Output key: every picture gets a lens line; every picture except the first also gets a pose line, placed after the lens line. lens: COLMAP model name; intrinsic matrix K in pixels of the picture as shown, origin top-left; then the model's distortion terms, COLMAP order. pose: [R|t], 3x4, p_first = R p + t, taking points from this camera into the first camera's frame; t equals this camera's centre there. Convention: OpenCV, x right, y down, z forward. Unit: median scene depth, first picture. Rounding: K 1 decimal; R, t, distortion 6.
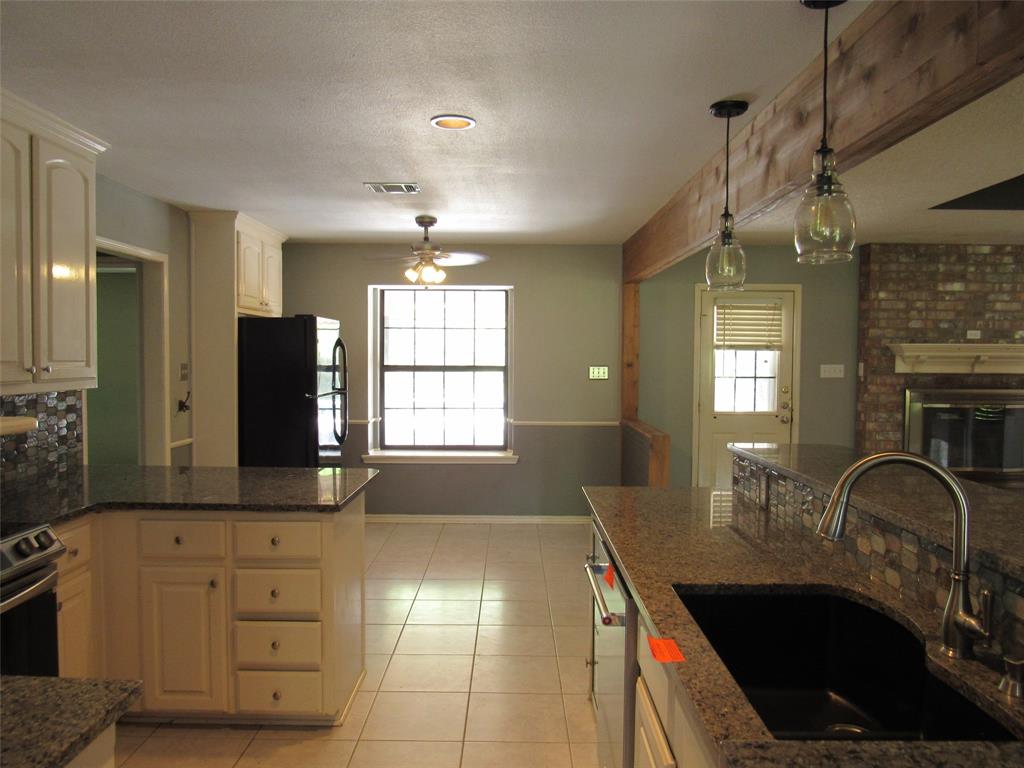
lens RADIAL K [[730.9, 0, 508.3], [0, 730.9, 386.6], [0, 0, 1]] dist [-0.010389, -0.002750]
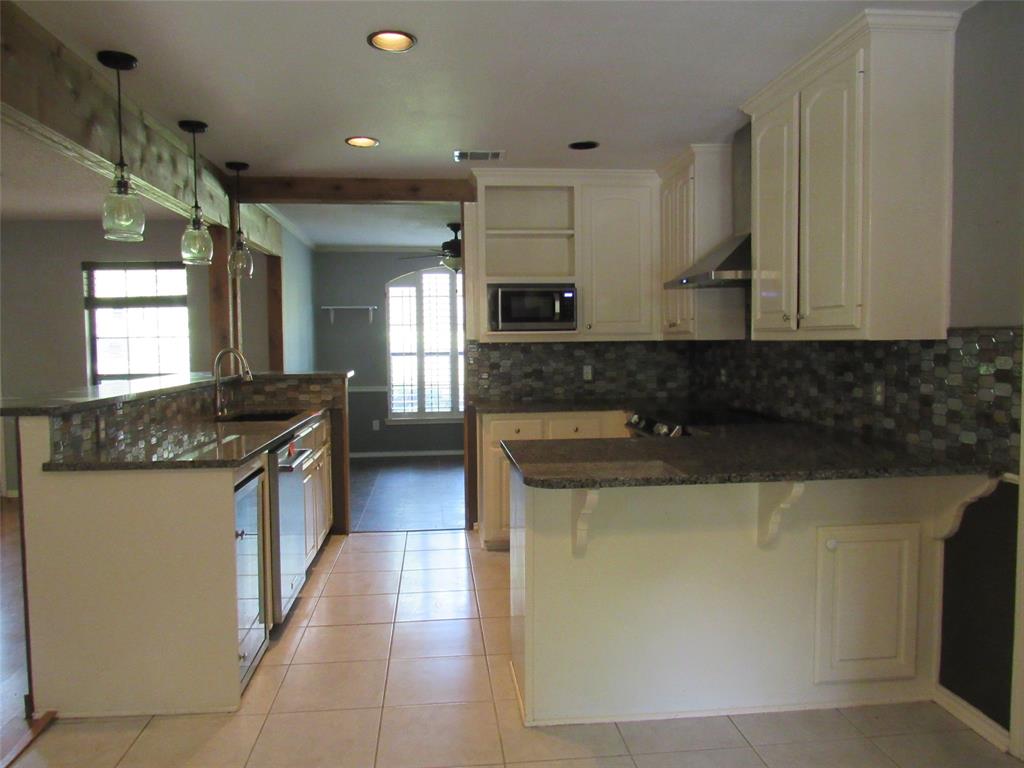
lens RADIAL K [[730.9, 0, 508.3], [0, 730.9, 386.6], [0, 0, 1]] dist [-0.010389, -0.002750]
pose [[-0.994882, 0.010588, -0.100486, -0.054845], [0.000355, 0.994854, 0.101314, -0.015862], [0.101041, 0.100760, -0.989767, 0.936798]]
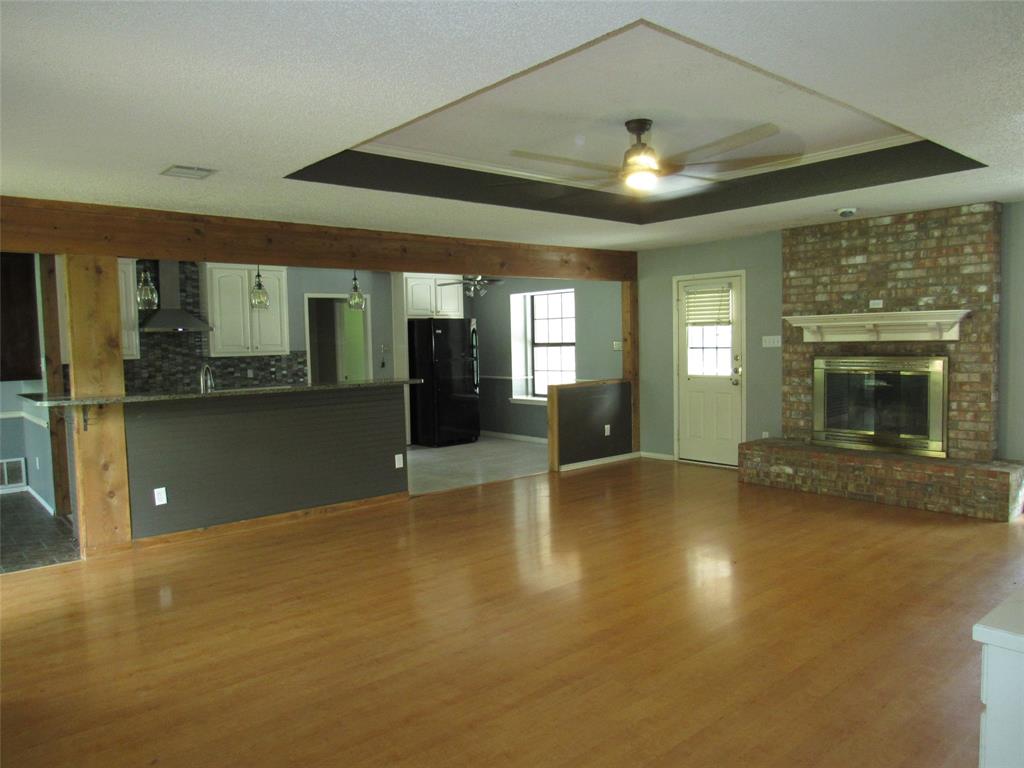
lens RADIAL K [[730.9, 0, 508.3], [0, 730.9, 386.6], [0, 0, 1]] dist [-0.010389, -0.002750]
pose [[0.653572, 0.027254, -0.756374, 1.088823], [-0.003717, 0.999455, 0.032802, 0.014583], [0.756855, -0.018627, 0.653317, -0.083173]]
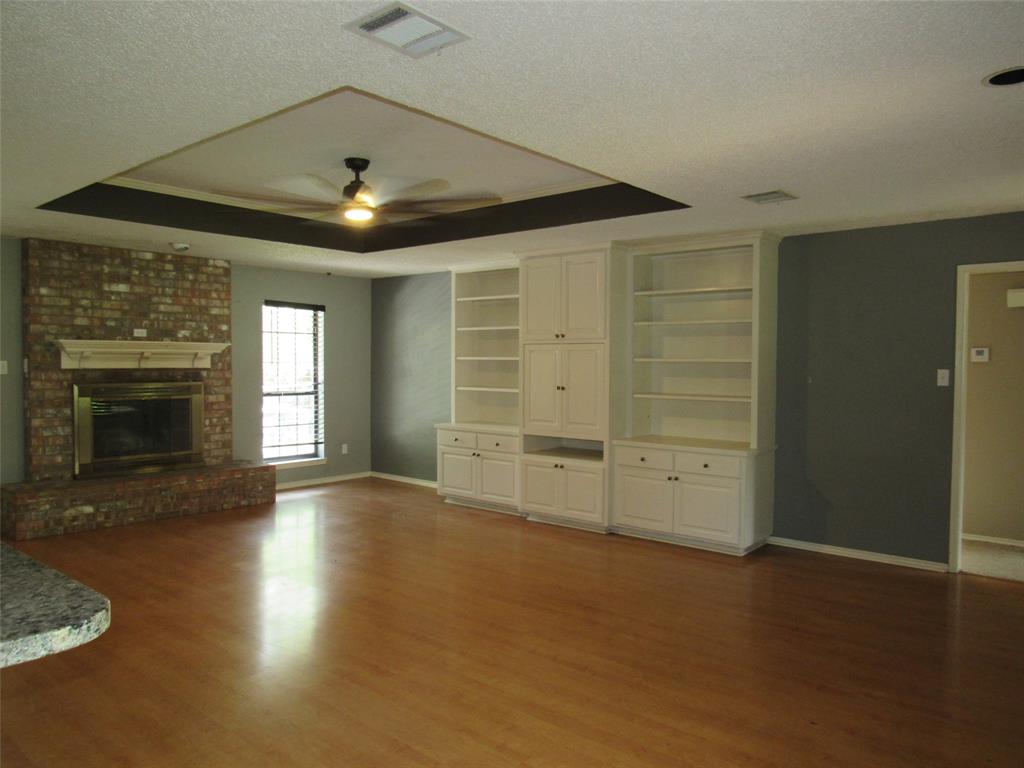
lens RADIAL K [[730.9, 0, 508.3], [0, 730.9, 386.6], [0, 0, 1]] dist [-0.010389, -0.002750]
pose [[0.654592, -0.029224, 0.755417, 0.172605], [0.027227, 0.999516, 0.015074, 0.007843], [-0.755492, 0.010700, 0.655071, -0.134160]]
